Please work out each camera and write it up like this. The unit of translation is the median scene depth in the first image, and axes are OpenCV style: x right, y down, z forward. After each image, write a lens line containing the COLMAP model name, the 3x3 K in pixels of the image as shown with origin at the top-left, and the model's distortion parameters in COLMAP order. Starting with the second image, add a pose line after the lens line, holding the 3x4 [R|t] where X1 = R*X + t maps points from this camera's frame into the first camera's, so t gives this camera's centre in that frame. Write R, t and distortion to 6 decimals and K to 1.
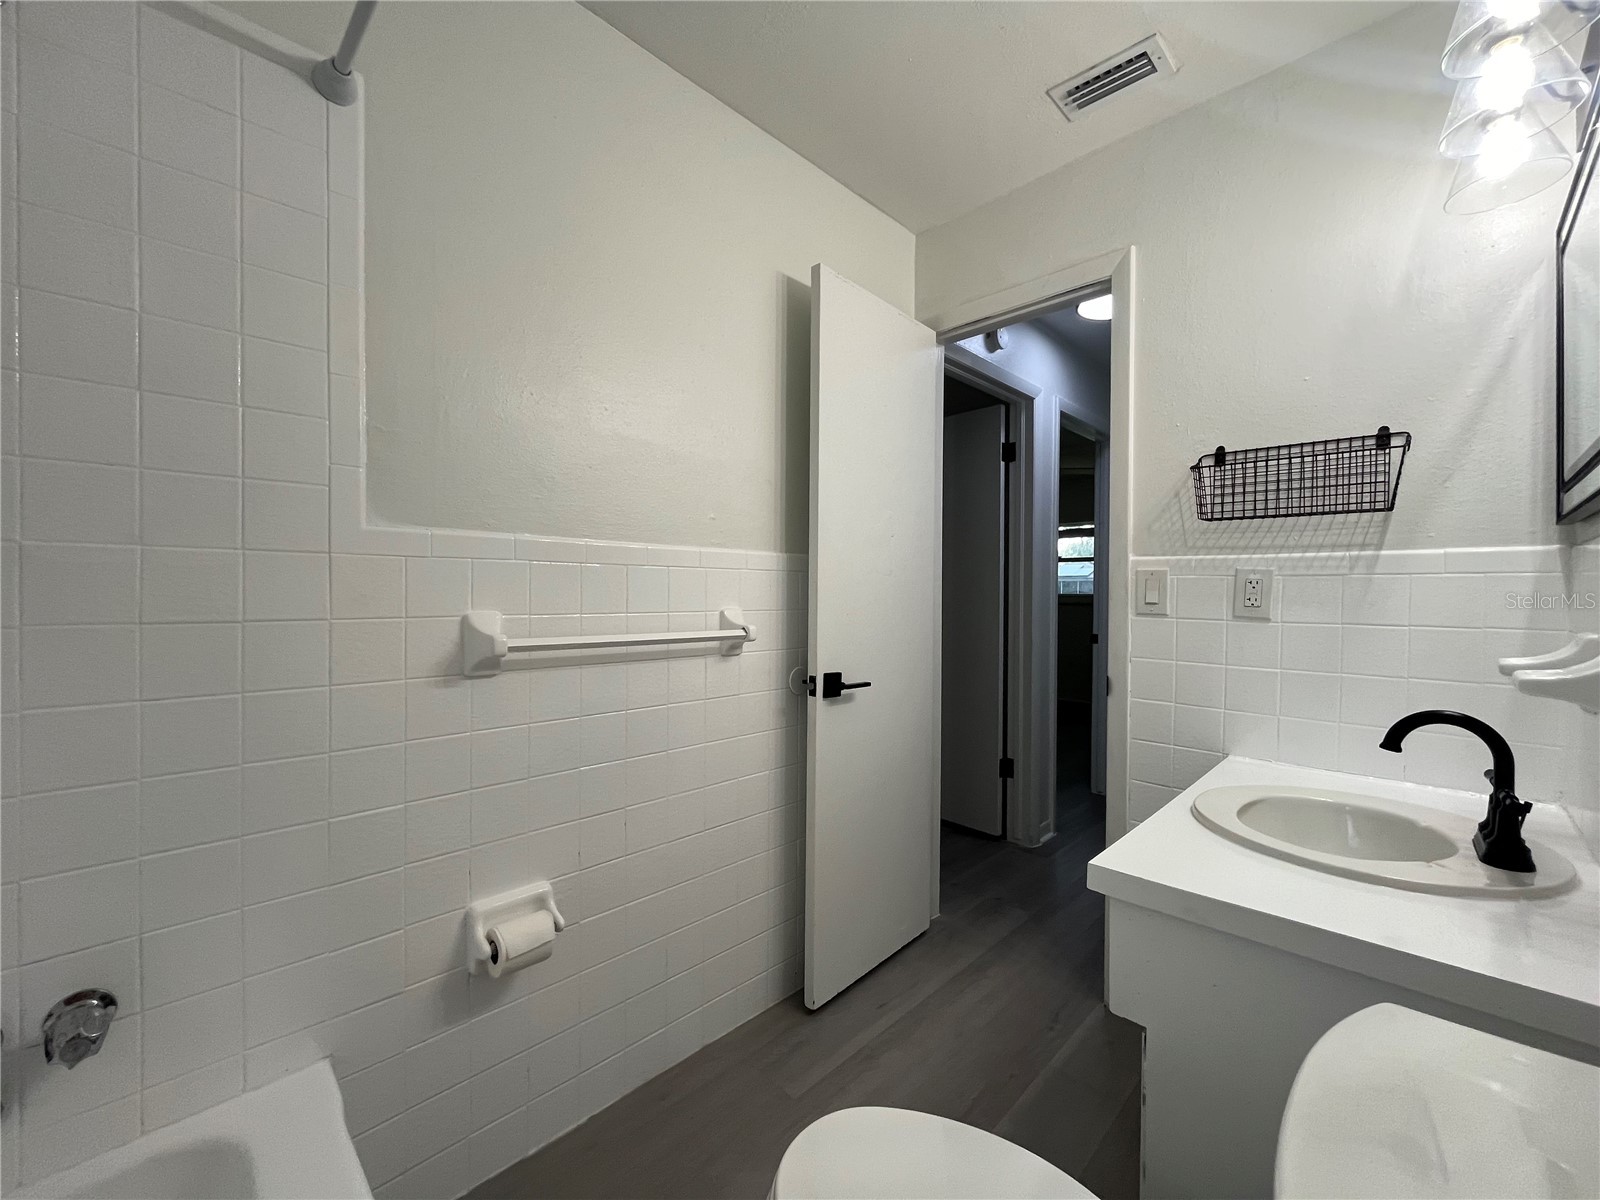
lens RADIAL K [[646.7, 0, 800.5], [0, 646.7, 598.0], [0, 0, 1]] dist [-0.001747, -0.000380]
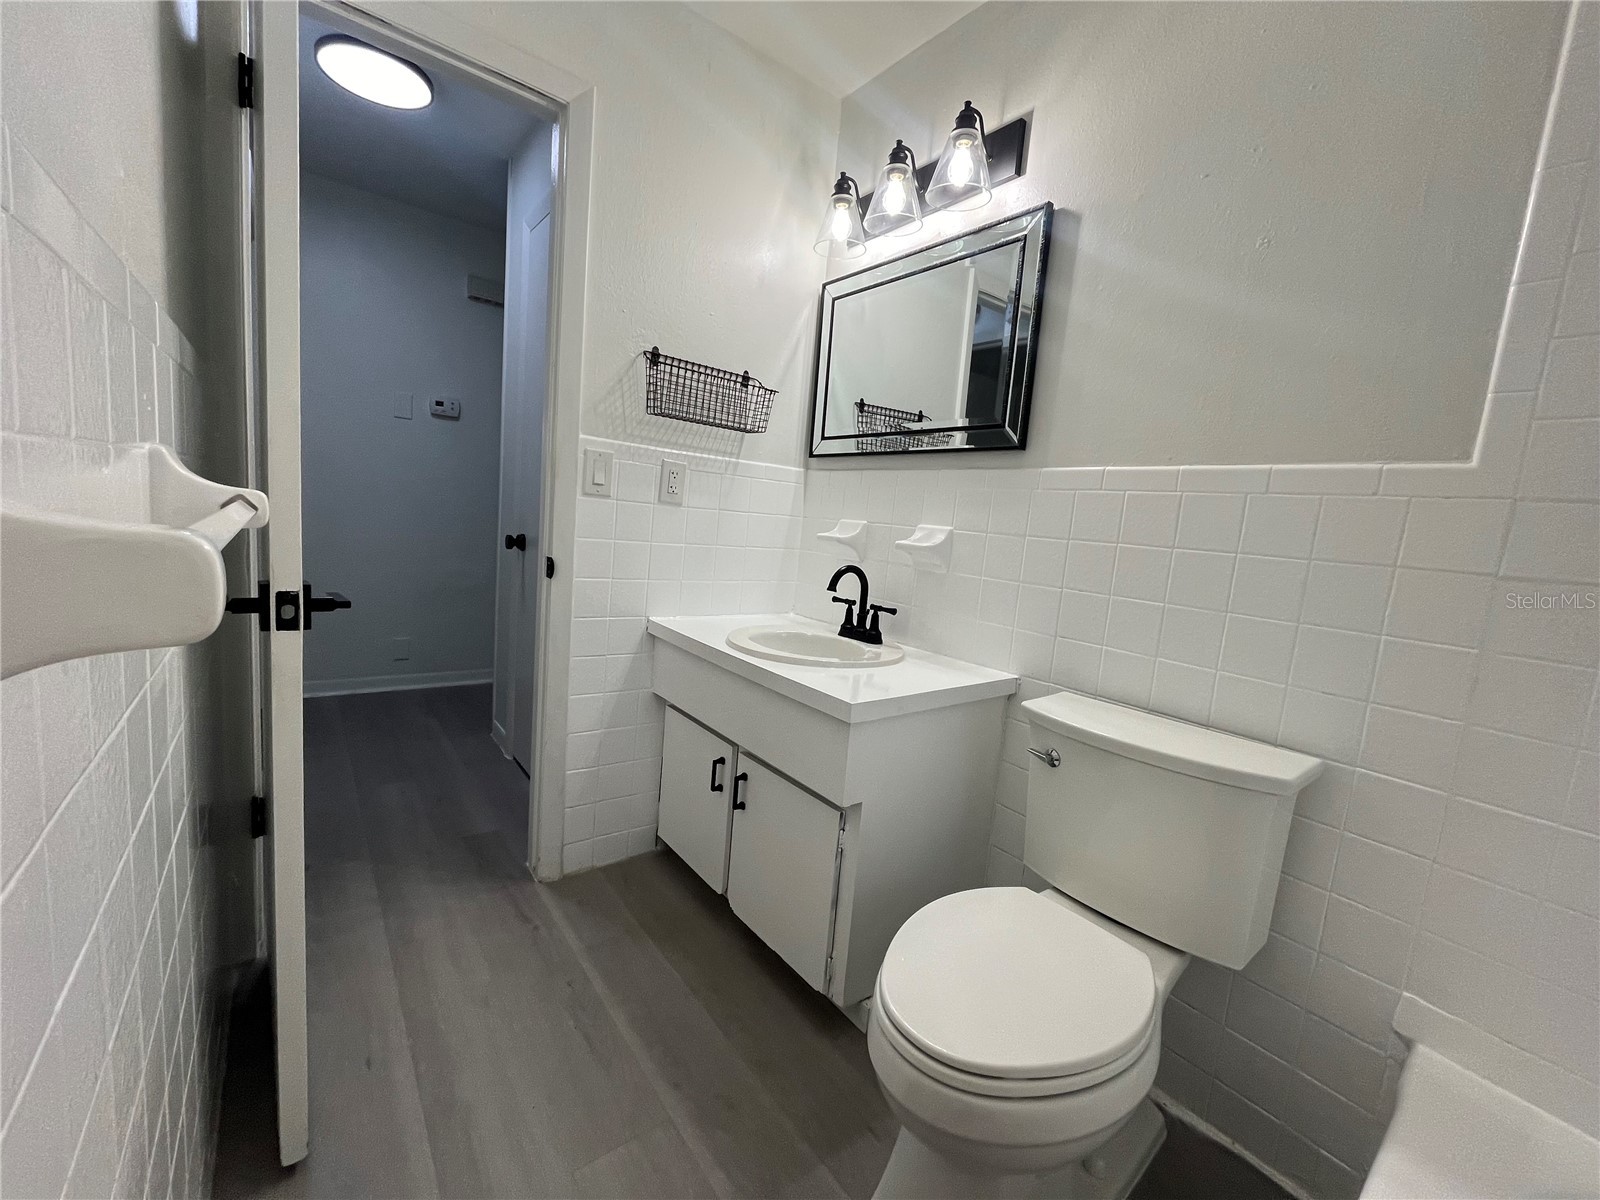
lens RADIAL K [[646.7, 0, 800.5], [0, 646.7, 598.0], [0, 0, 1]] dist [-0.001747, -0.000380]
pose [[0.133439, -0.118245, 0.983978, -0.485103], [-0.078636, 0.988463, 0.129448, 0.031467], [-0.987932, -0.094650, 0.122601, 0.594473]]
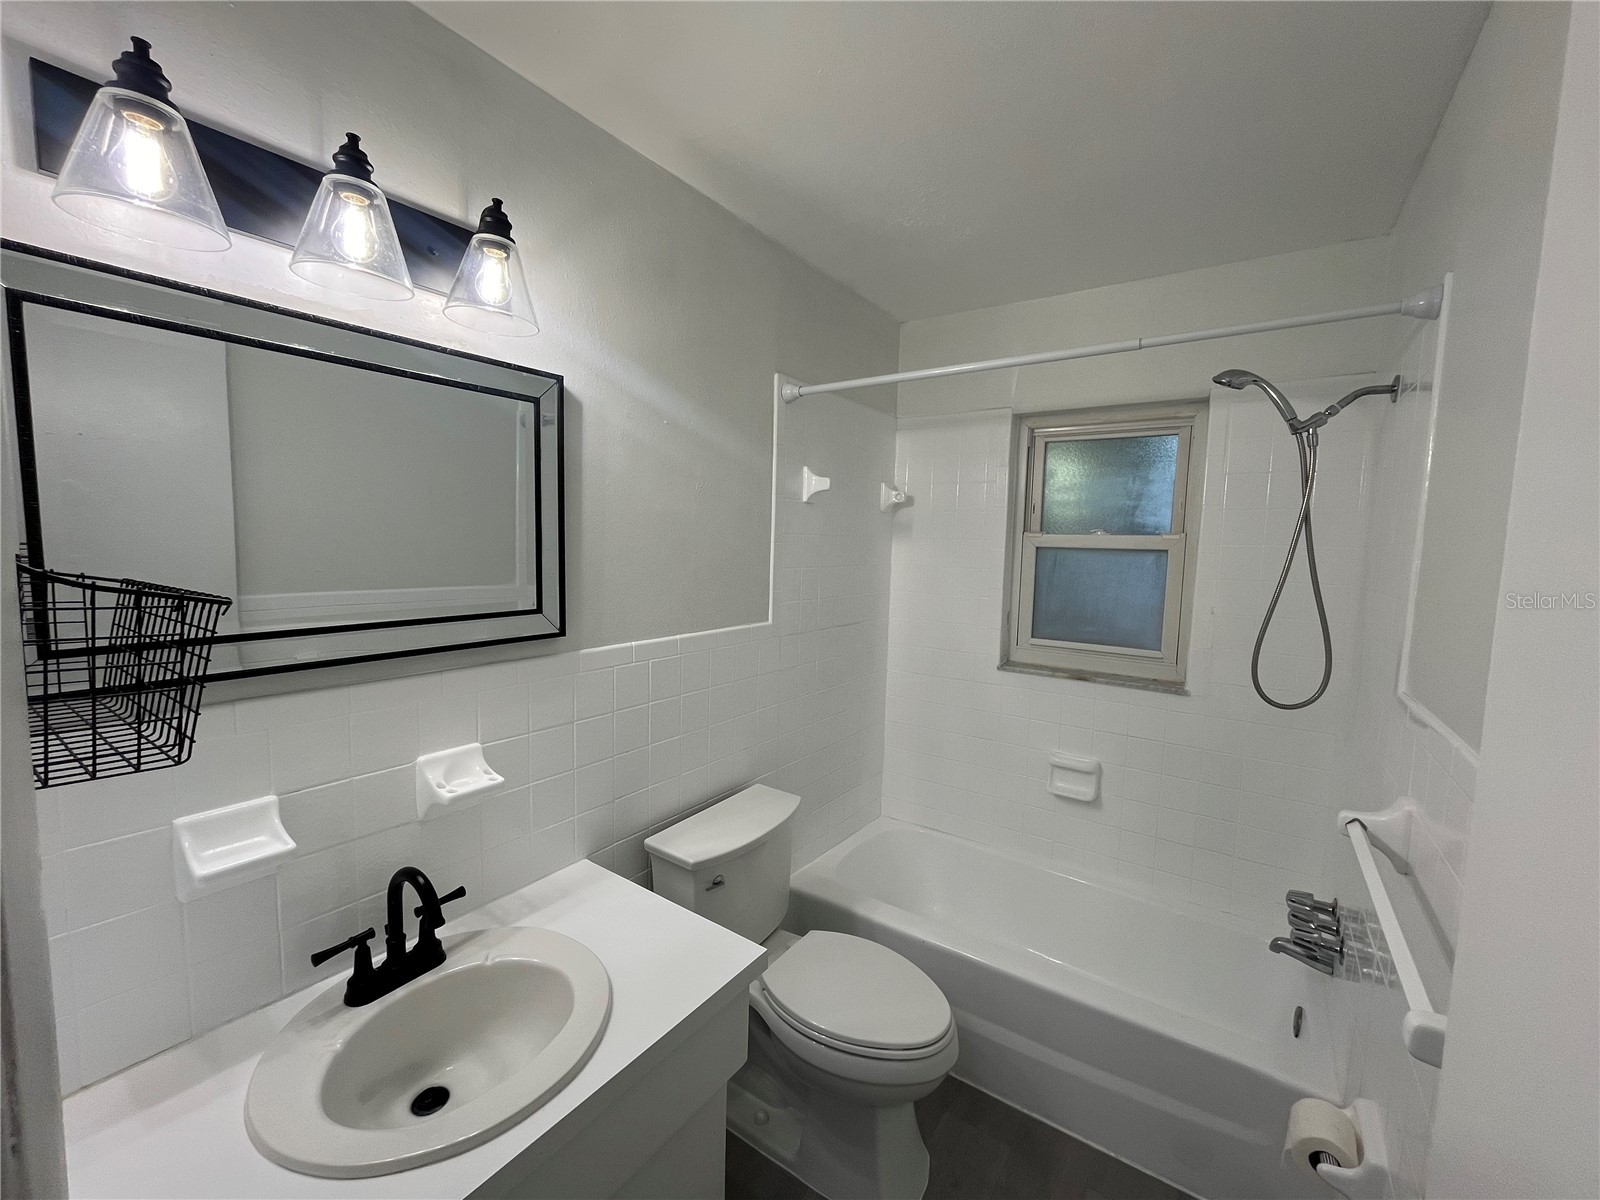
lens RADIAL K [[646.7, 0, 800.5], [0, 646.7, 598.0], [0, 0, 1]] dist [-0.001747, -0.000380]
pose [[-0.986210, -0.018639, -0.164445, 0.370414], [-0.034934, 0.994694, 0.096767, -0.241886], [0.161768, 0.101178, -0.981628, 1.337242]]
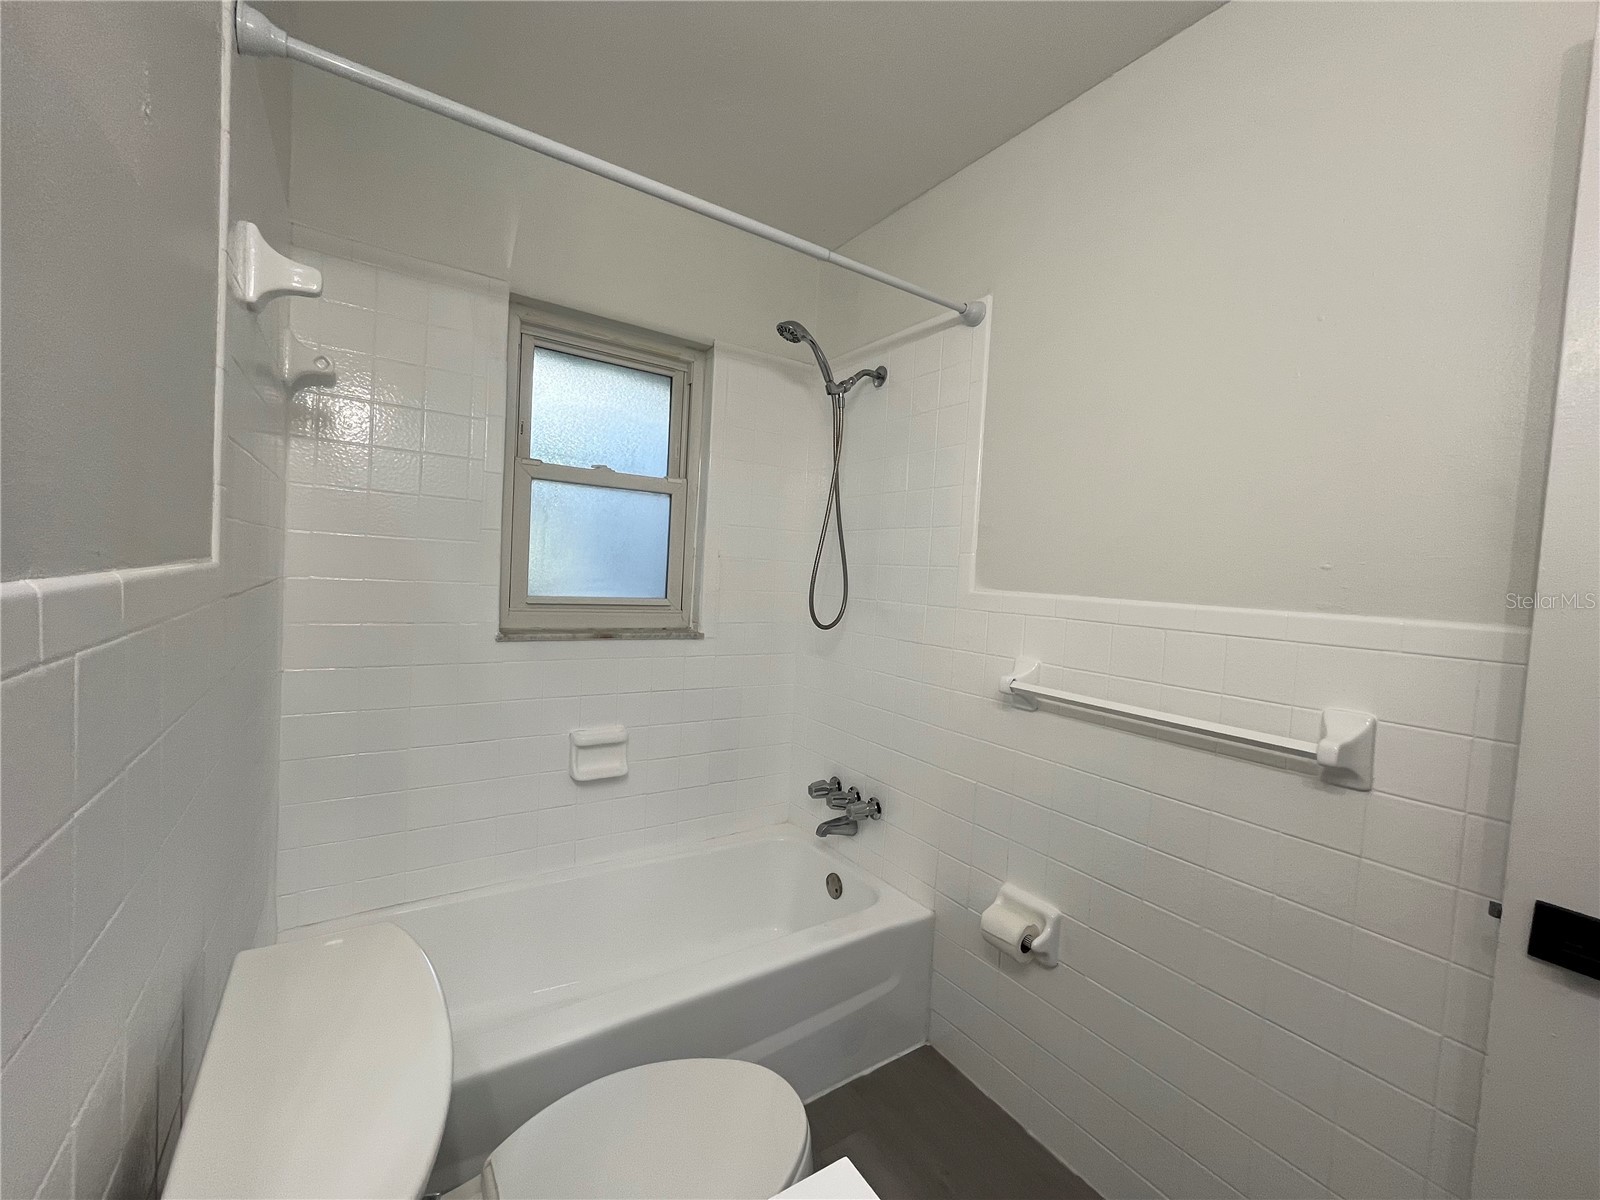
lens RADIAL K [[646.7, 0, 800.5], [0, 646.7, 598.0], [0, 0, 1]] dist [-0.001747, -0.000380]
pose [[-0.203243, 0.022306, -0.978874, 0.641914], [-0.064654, 0.997253, 0.036149, -0.086057], [0.976991, 0.070635, -0.201242, 0.638911]]
